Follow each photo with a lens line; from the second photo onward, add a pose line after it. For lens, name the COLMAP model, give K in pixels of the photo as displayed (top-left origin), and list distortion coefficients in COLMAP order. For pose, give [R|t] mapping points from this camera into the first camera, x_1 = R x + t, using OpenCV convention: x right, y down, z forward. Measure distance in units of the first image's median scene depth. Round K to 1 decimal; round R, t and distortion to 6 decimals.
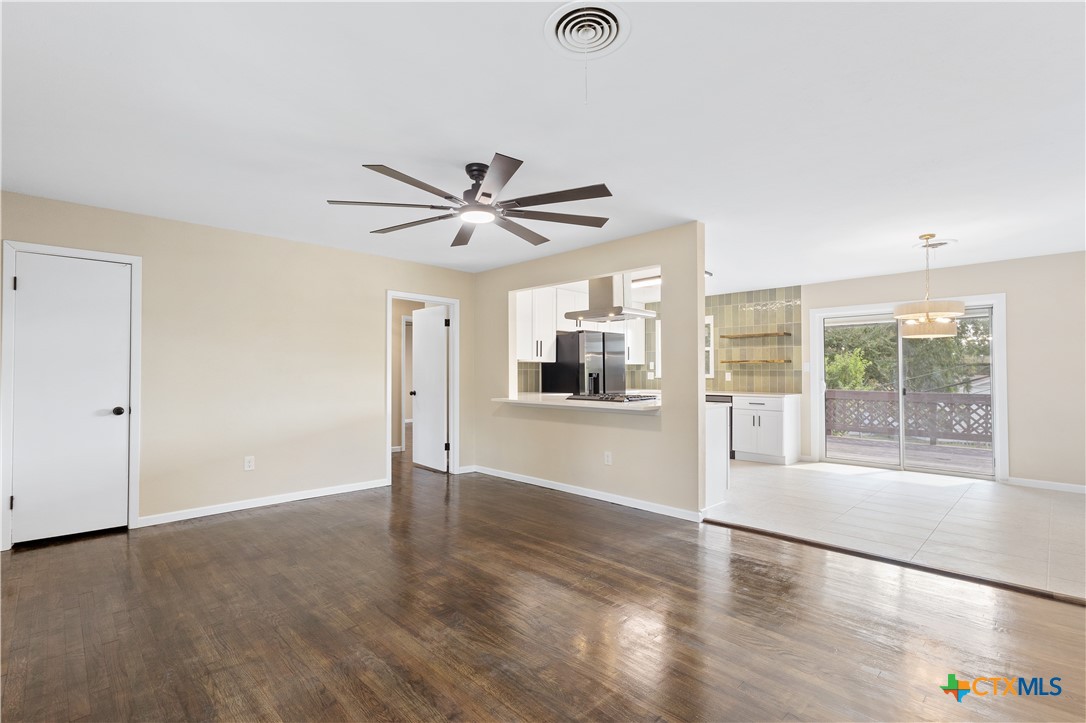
lens RADIAL K [[507.4, 0, 545.6], [0, 507.4, 364.8], [0, 0, 1]] dist [-0.002618, 0.000028]
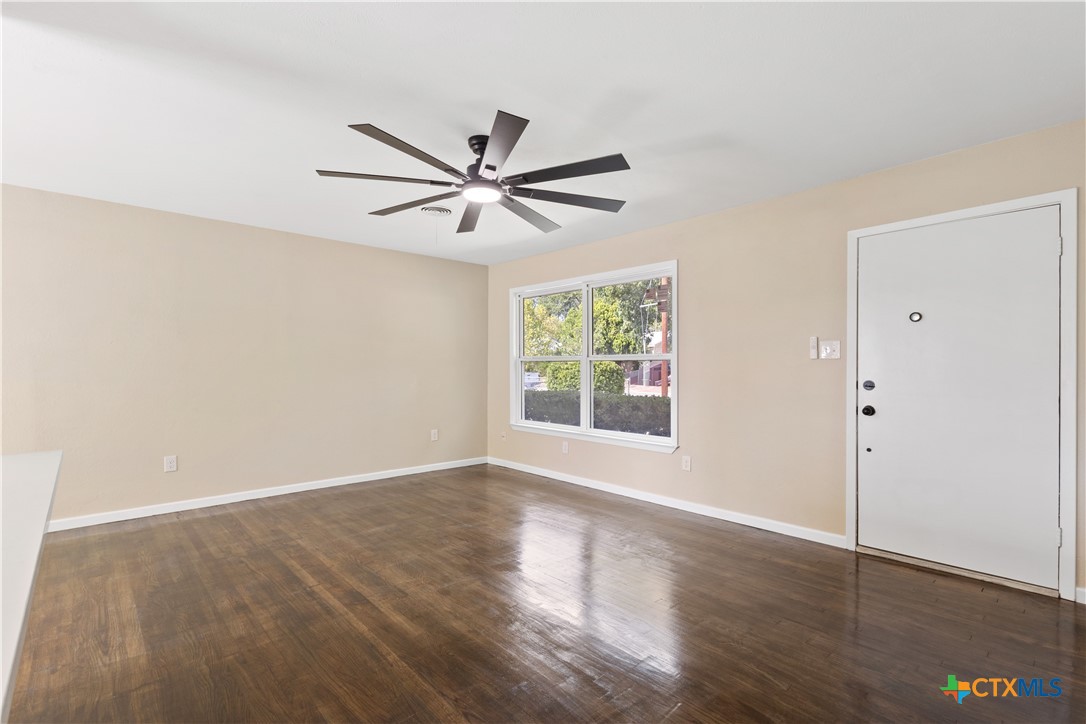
lens RADIAL K [[513.2, 0, 541.6], [0, 513.2, 364.2], [0, 0, 1]] dist [0.000434, 0.000660]
pose [[-0.998793, 0.004592, 0.048912, -0.125377], [0.003876, 0.999884, -0.014732, 0.010431], [-0.048974, -0.014525, -0.998694, 0.827296]]
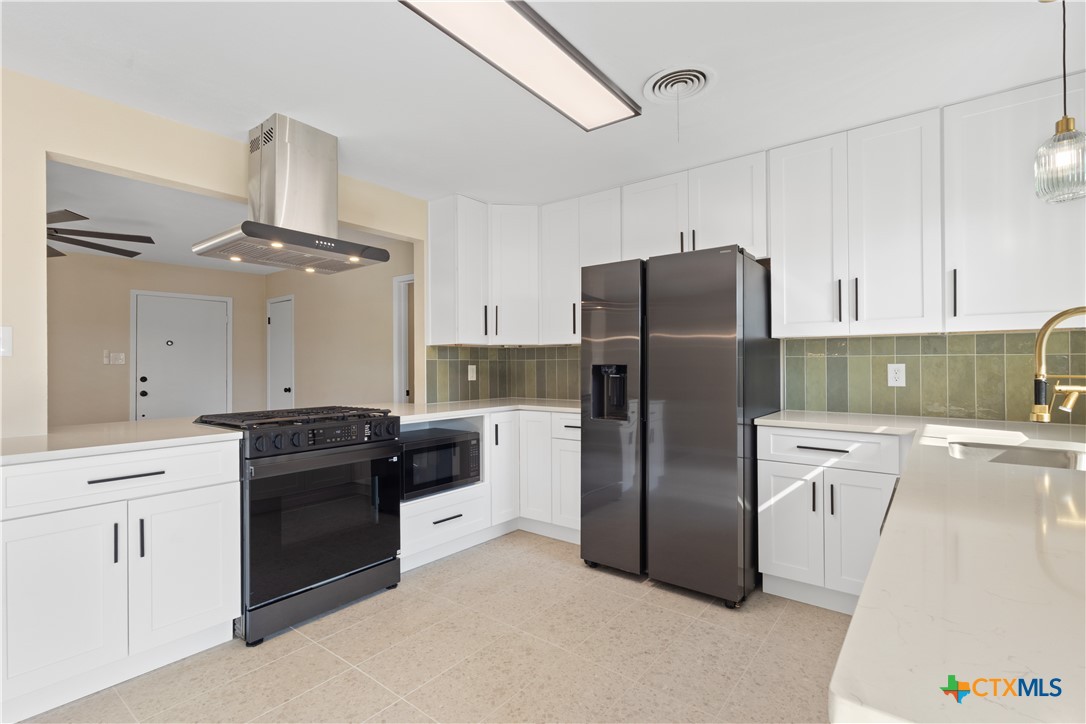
lens RADIAL K [[507.4, 0, 545.6], [0, 507.4, 365.3], [0, 0, 1]] dist [-0.002618, 0.000028]
pose [[0.128067, -0.003080, -0.991761, 0.488619], [0.020745, 0.999785, -0.000426, 0.015248], [0.991548, -0.020520, 0.128104, 0.884207]]
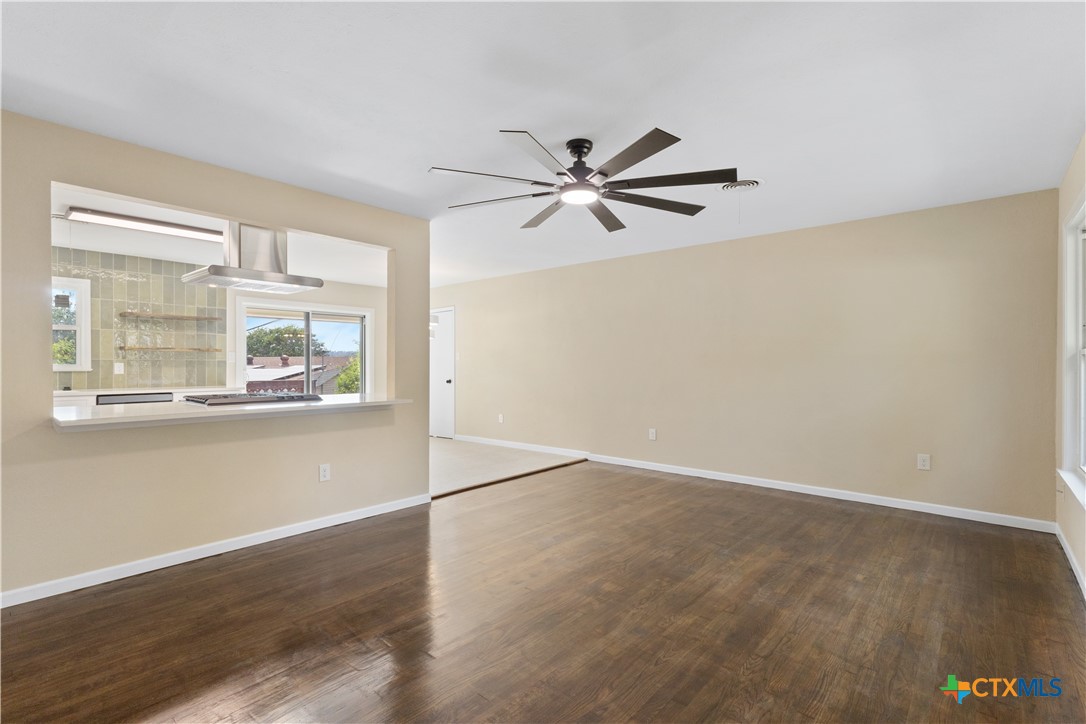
lens RADIAL K [[507.4, 0, 545.6], [0, 507.4, 365.3], [0, 0, 1]] dist [-0.002618, 0.000028]
pose [[-0.081495, -0.004433, 0.996664, -0.457645], [-0.017096, 0.999849, 0.003049, 0.006908], [-0.996527, -0.016791, -0.081558, 0.487072]]
